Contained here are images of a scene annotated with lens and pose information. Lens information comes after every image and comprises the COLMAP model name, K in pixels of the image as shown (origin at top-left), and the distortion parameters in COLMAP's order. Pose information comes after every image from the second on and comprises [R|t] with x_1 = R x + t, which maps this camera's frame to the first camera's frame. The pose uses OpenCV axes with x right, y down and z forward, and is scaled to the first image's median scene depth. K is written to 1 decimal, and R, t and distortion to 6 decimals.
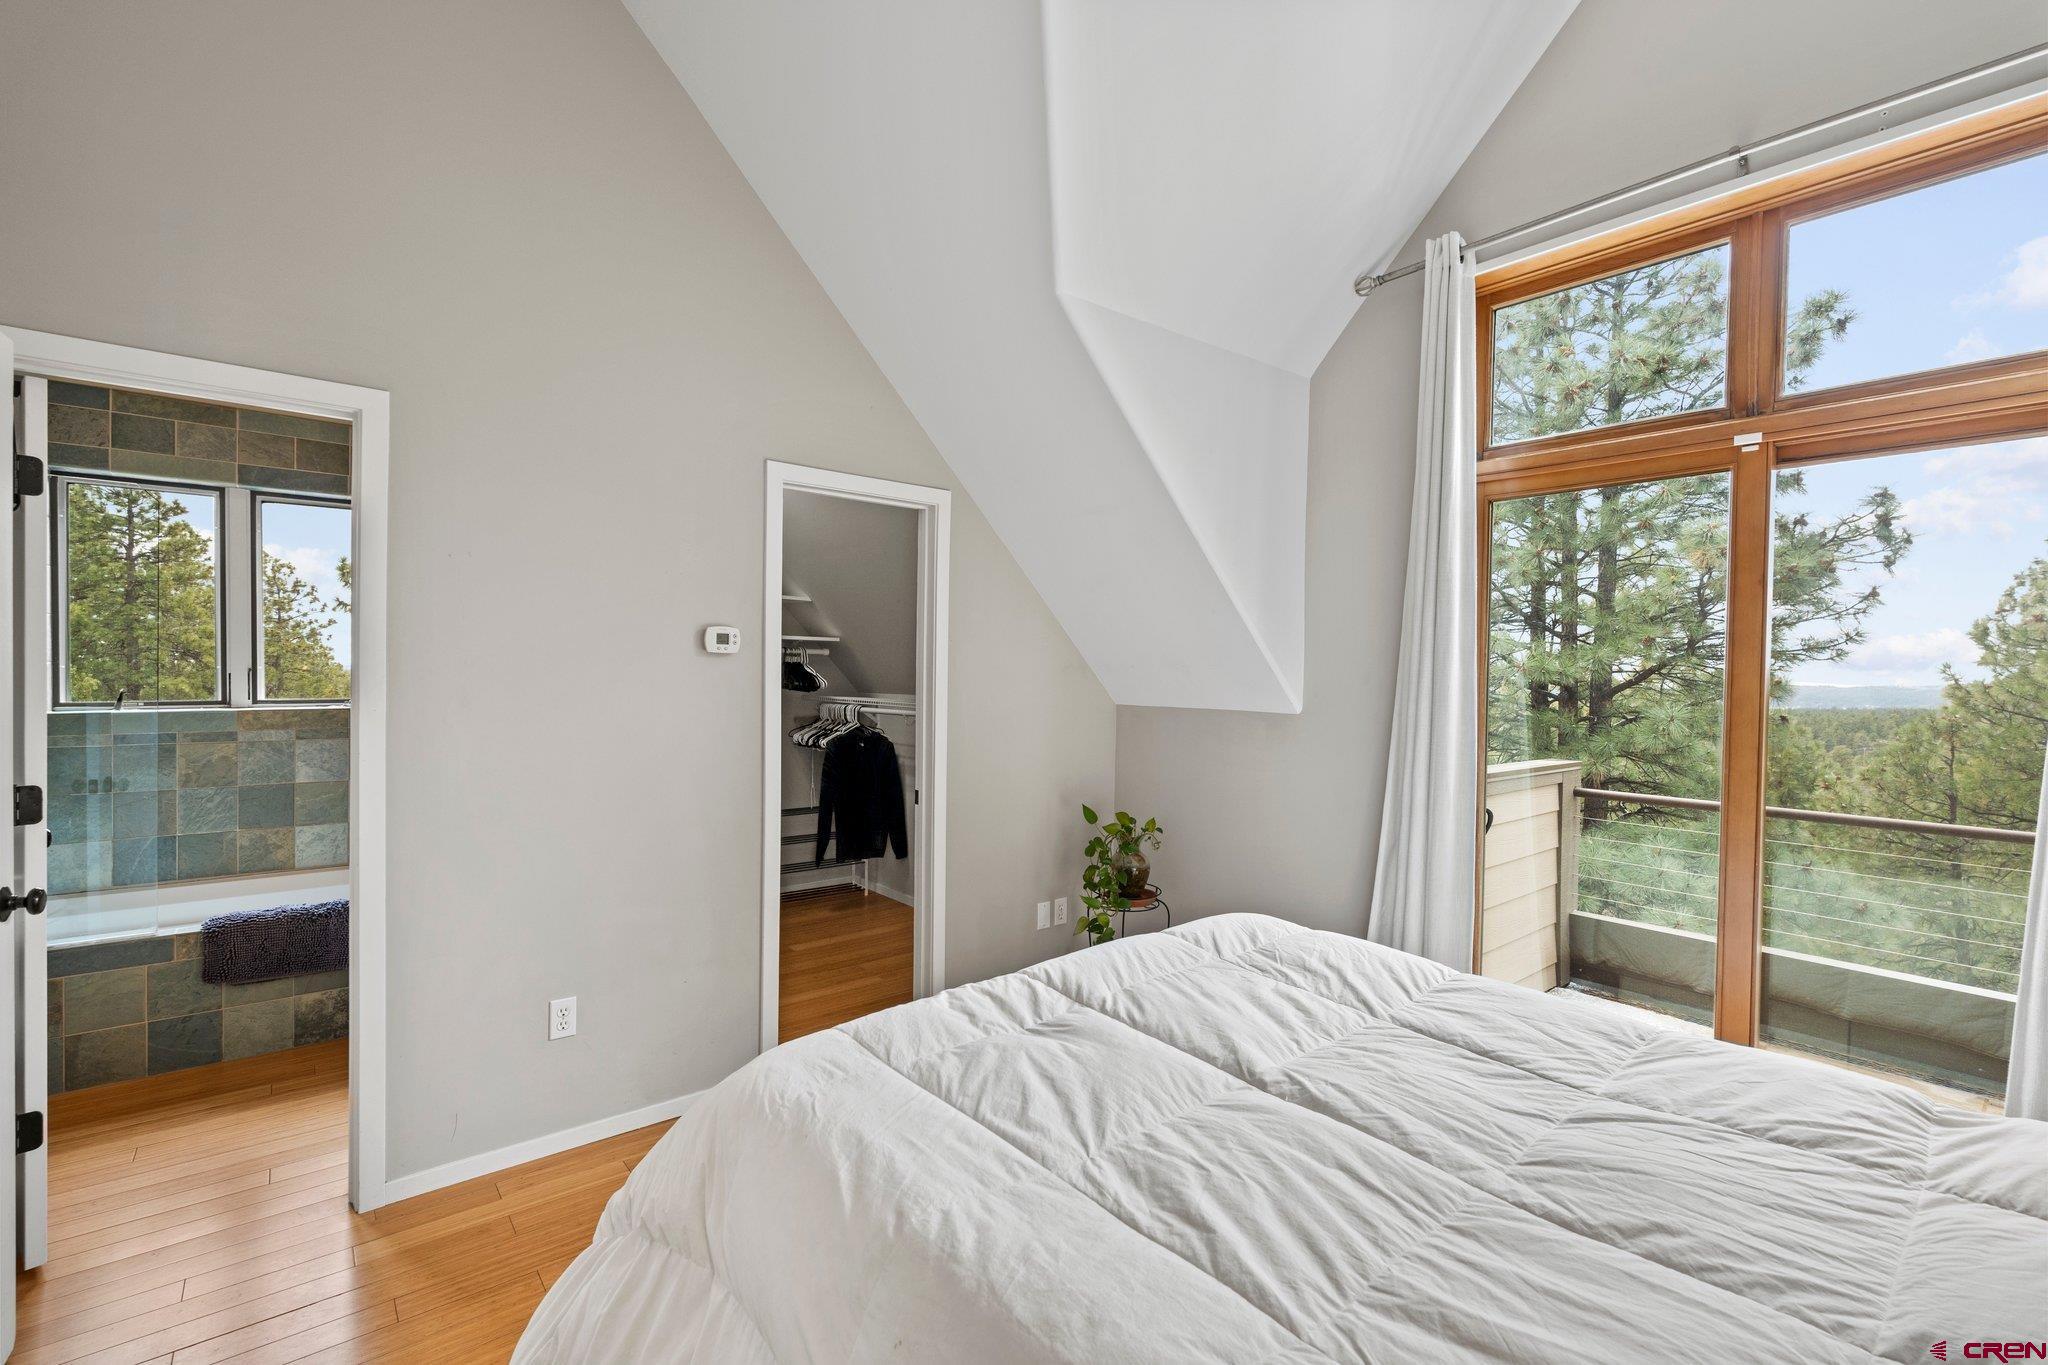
lens RADIAL K [[902.4, 0, 1027.0], [0, 902.4, 681.4], [0, 0, 1]] dist [-0.001076, -0.000509]
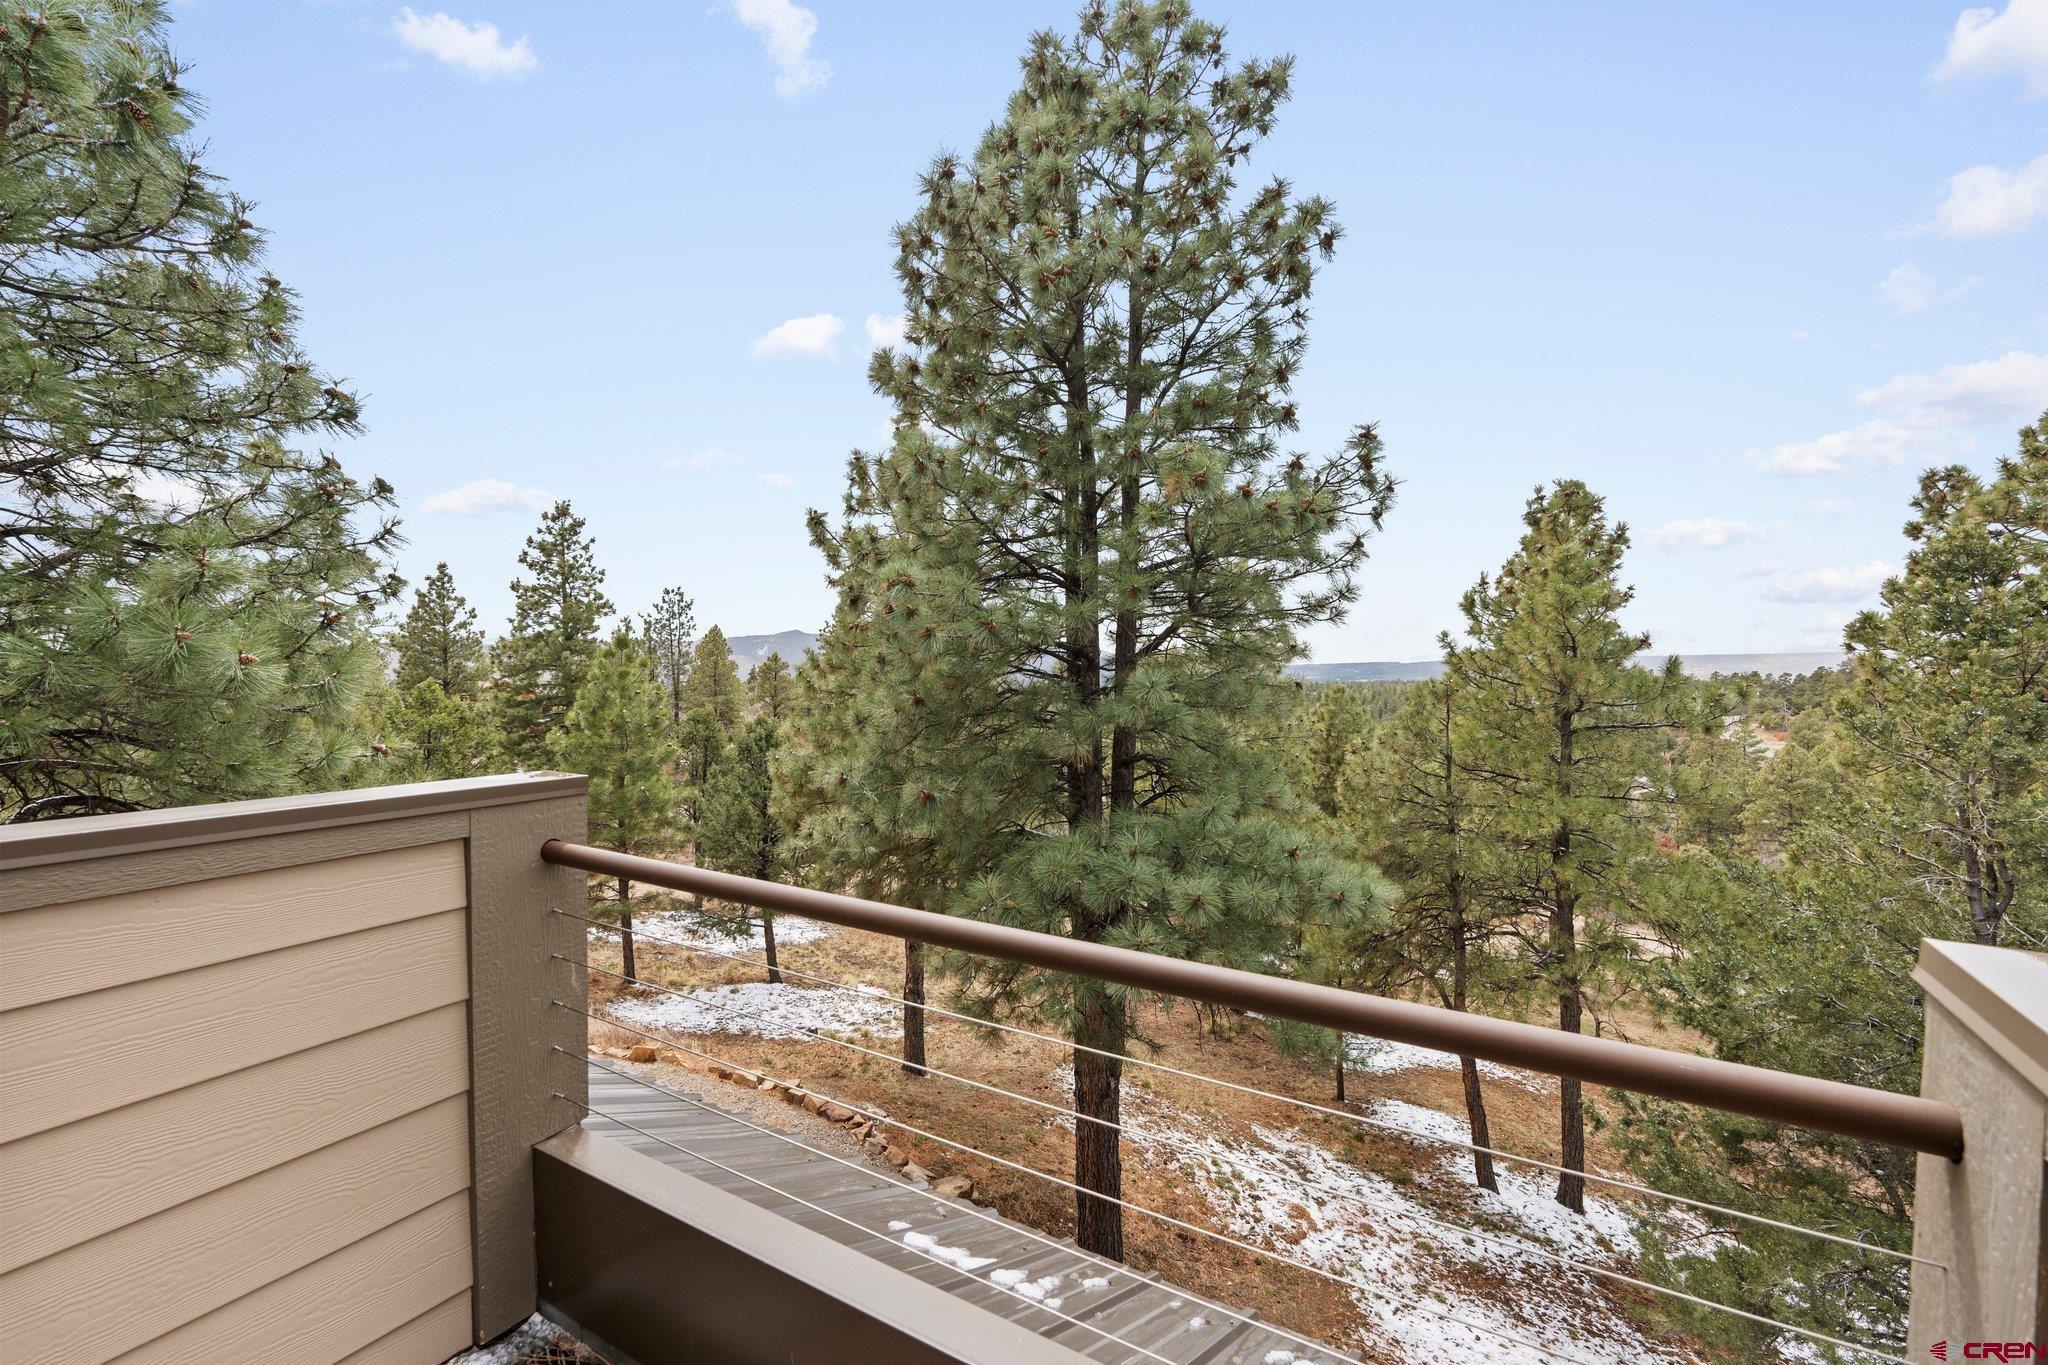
lens RADIAL K [[902.4, 0, 1023.0], [0, 902.4, 675.1], [0, 0, 1]] dist [-0.001076, -0.000509]
pose [[0.943394, -0.012518, 0.331437, 0.693751], [0.007889, 0.999852, 0.015308, 0.039137], [-0.331579, -0.011827, 0.943353, 0.552934]]
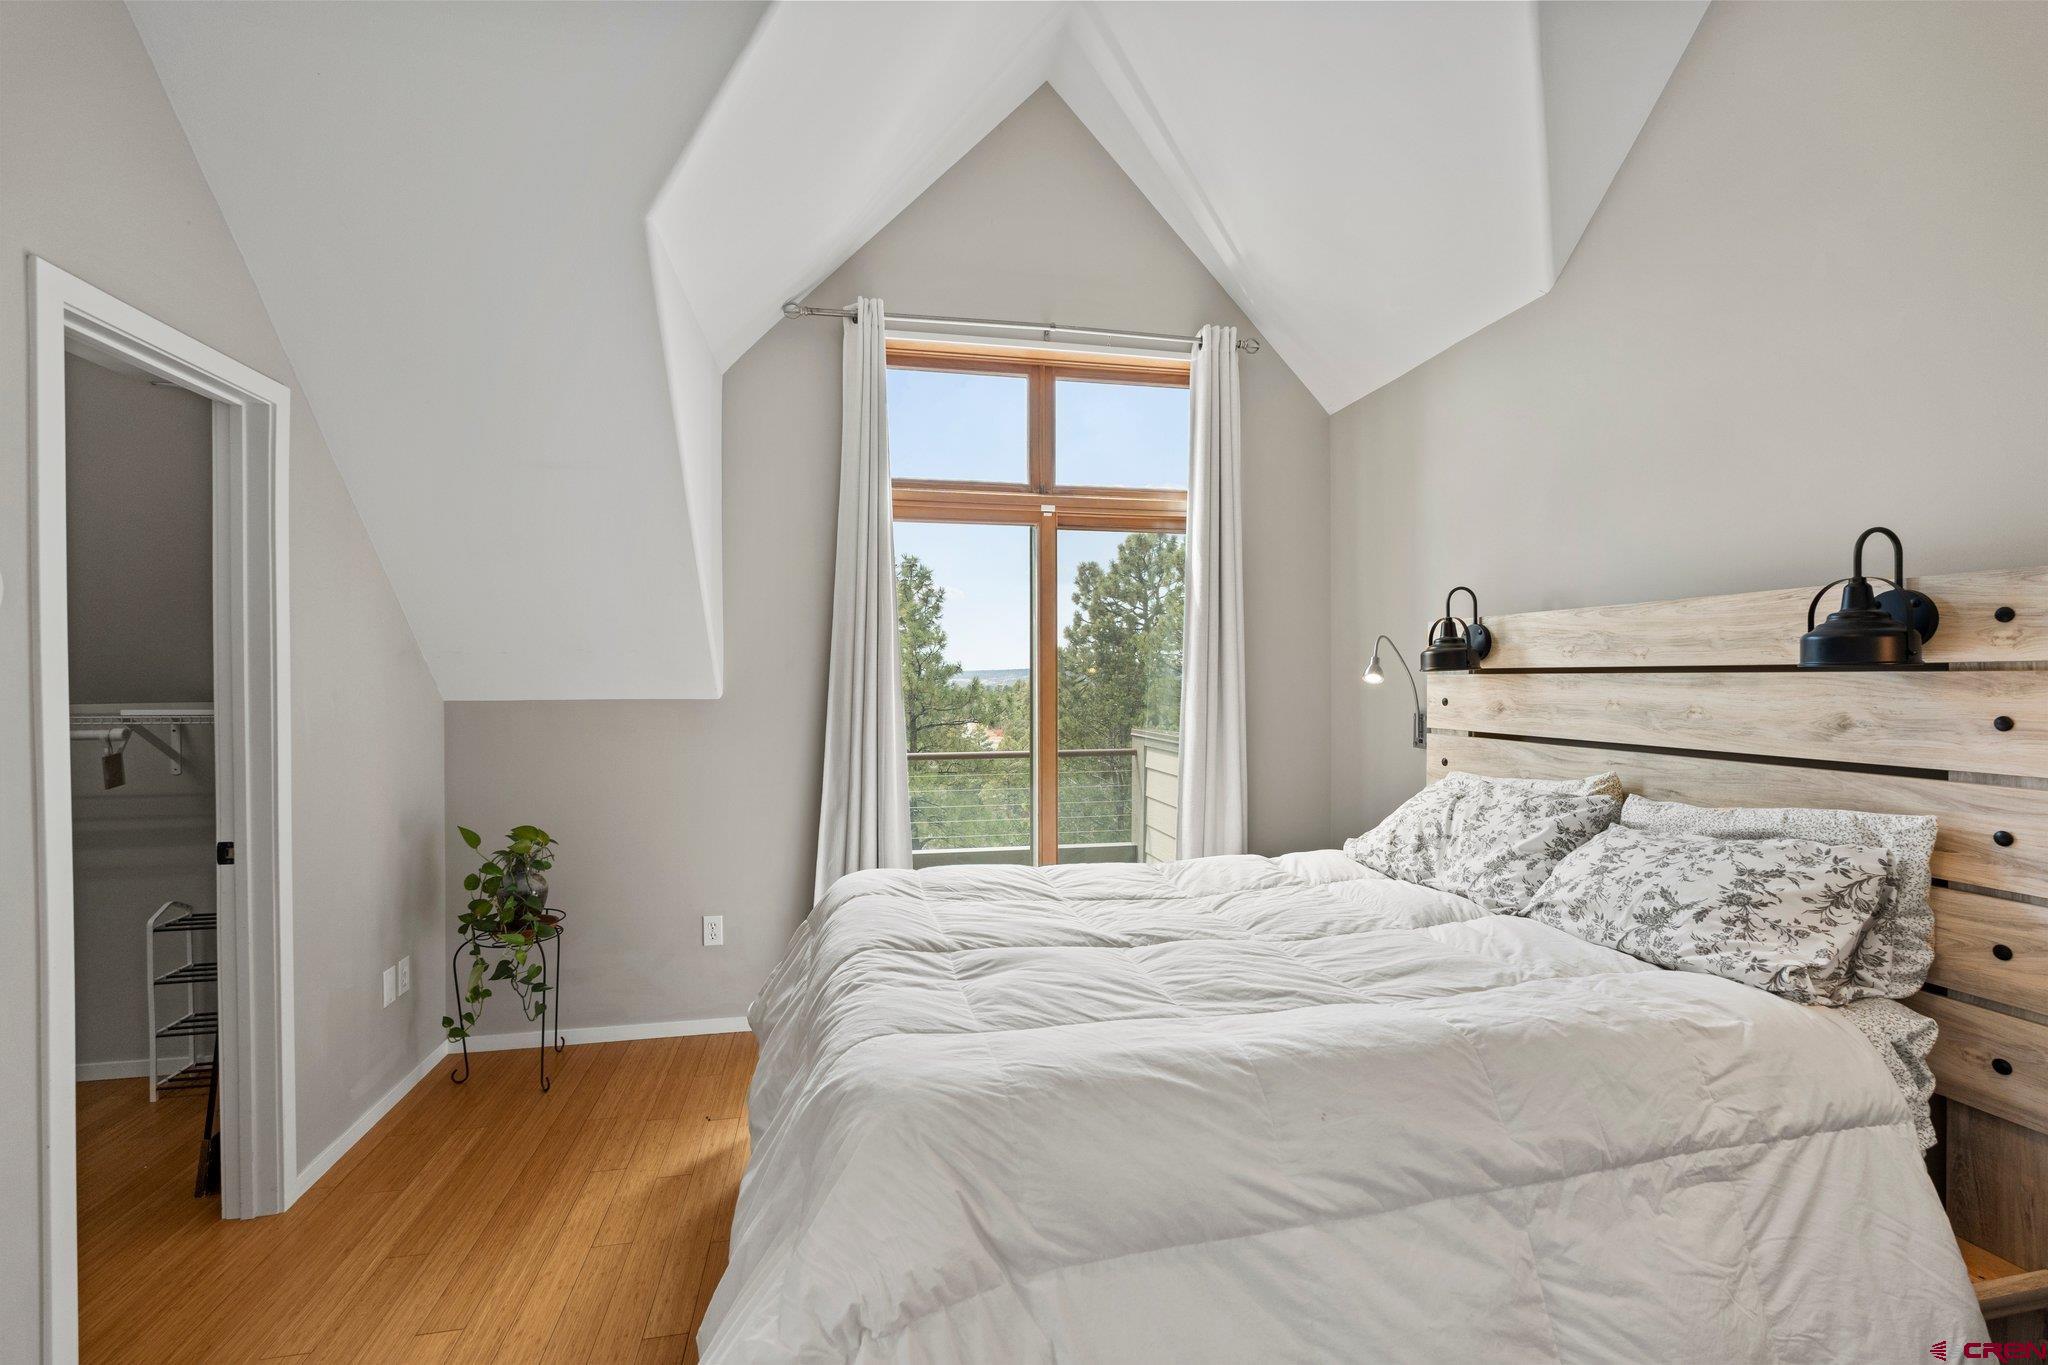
lens RADIAL K [[902.4, 0, 1027.3], [0, 902.4, 683.9], [0, 0, 1]] dist [-0.001076, -0.000509]
pose [[0.466724, -0.021206, 0.884149, -0.433579], [0.020131, 0.999708, 0.013351, 0.011841], [-0.884174, 0.011567, 0.467015, 0.206546]]
